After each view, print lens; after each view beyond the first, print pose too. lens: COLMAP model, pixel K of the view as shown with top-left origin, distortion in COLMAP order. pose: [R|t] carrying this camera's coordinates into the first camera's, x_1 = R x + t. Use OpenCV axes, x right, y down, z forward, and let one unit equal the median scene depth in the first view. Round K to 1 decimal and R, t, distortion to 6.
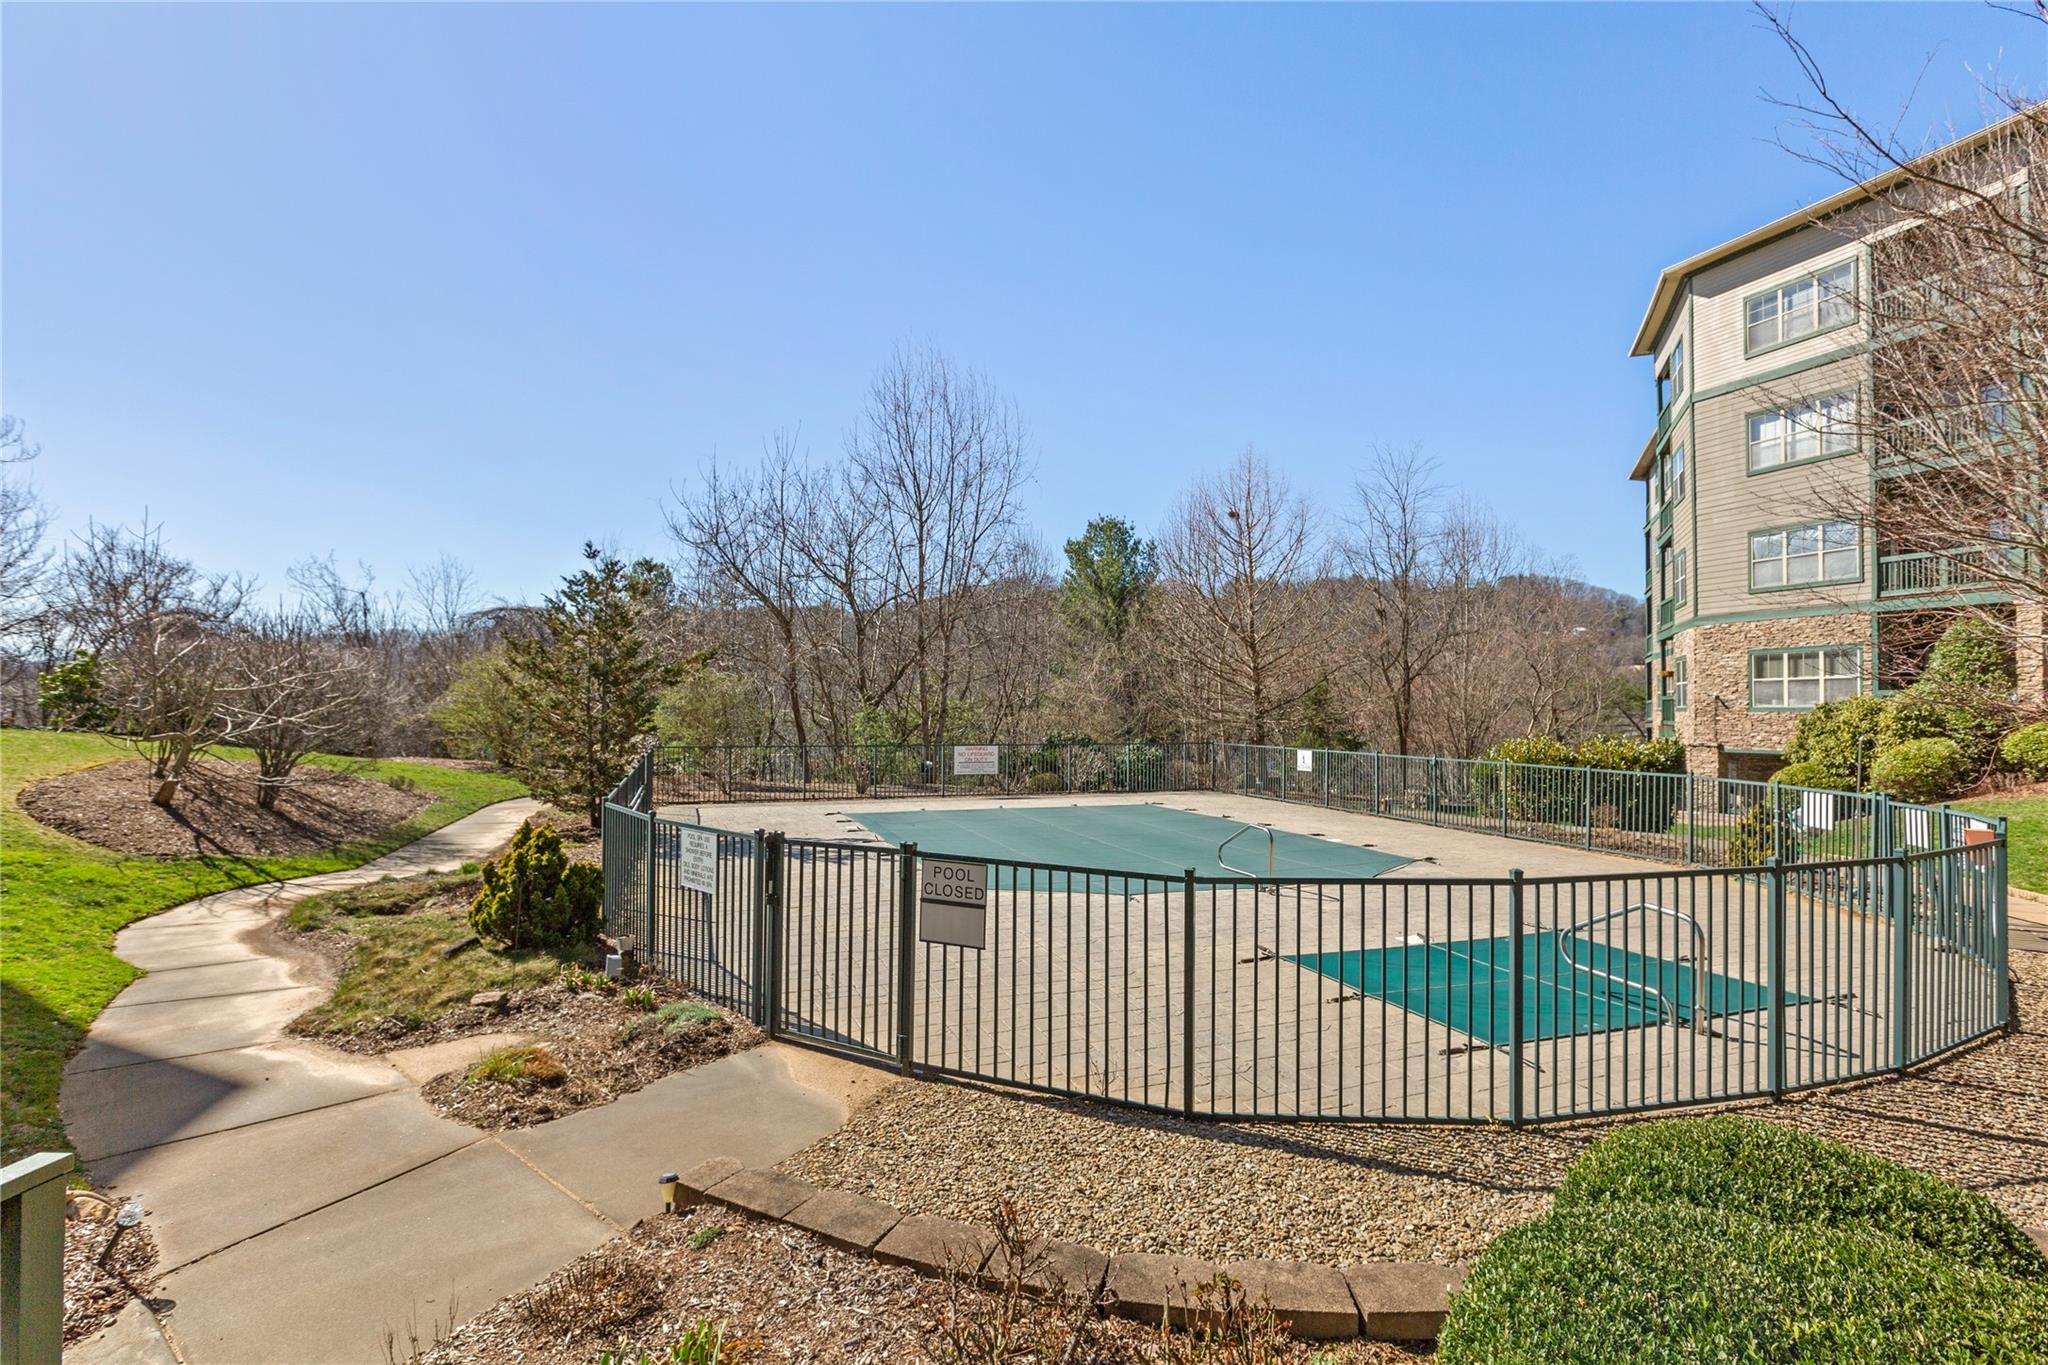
lens RADIAL K [[1086.2, 0, 1091.8], [0, 1086.2, 696.7], [0, 0, 1]] dist [-0.003093, -0.000717]
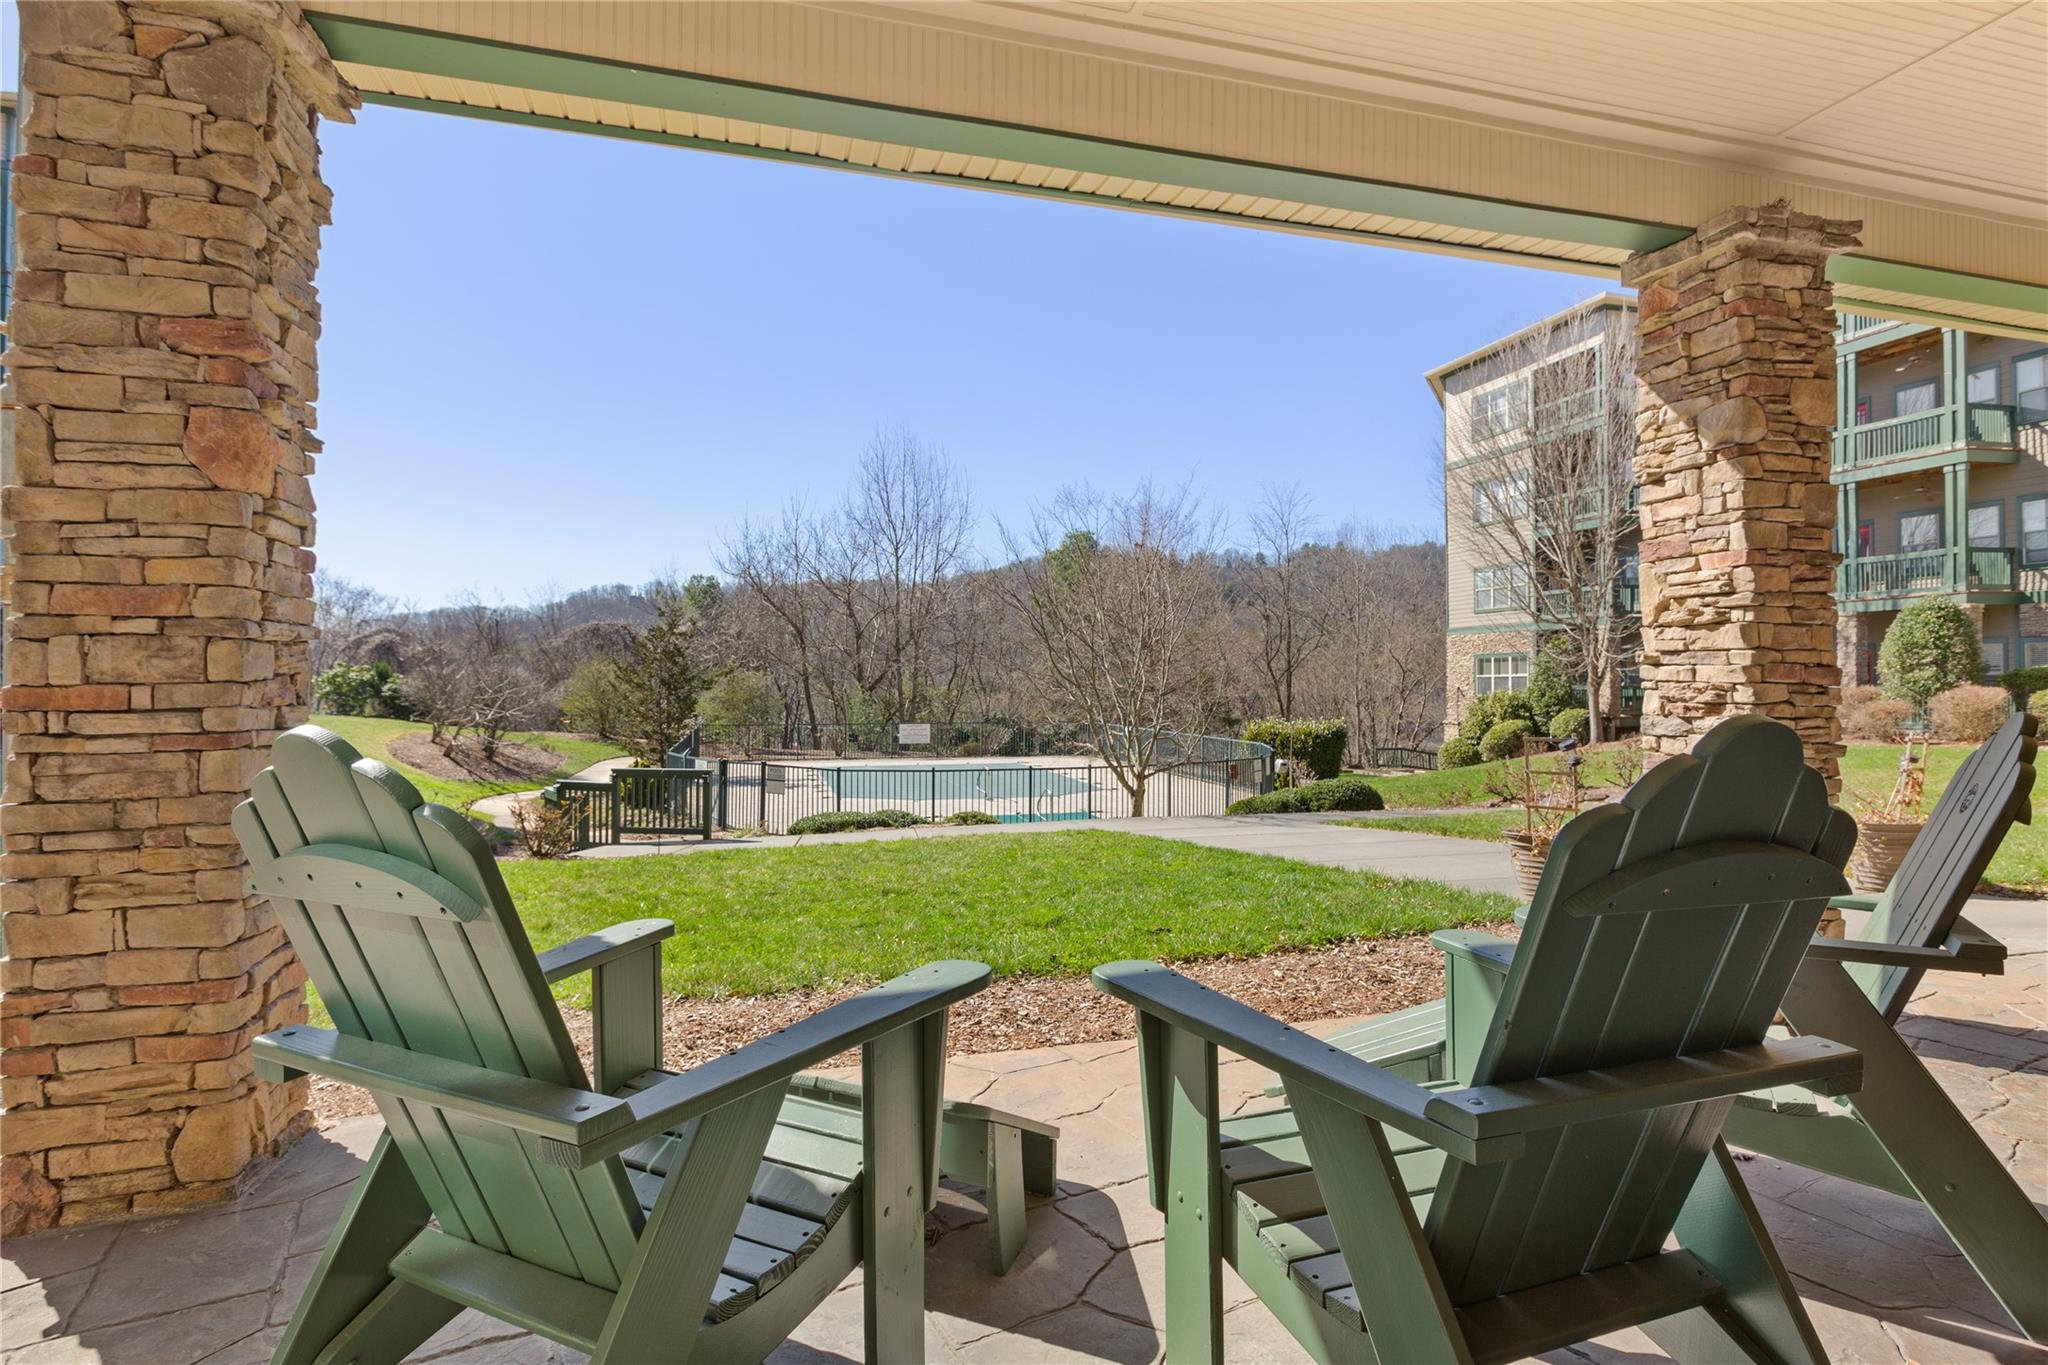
lens RADIAL K [[974.4, 0, 1024.0], [0, 974.4, 682.5], [0, 0, 1]] dist [-0.001835, 0.000146]
pose [[0.997258, -0.003248, -0.073937, 0.139492], [0.003696, 0.999976, 0.005926, -0.018265], [0.073916, -0.006183, 0.997245, -0.306705]]
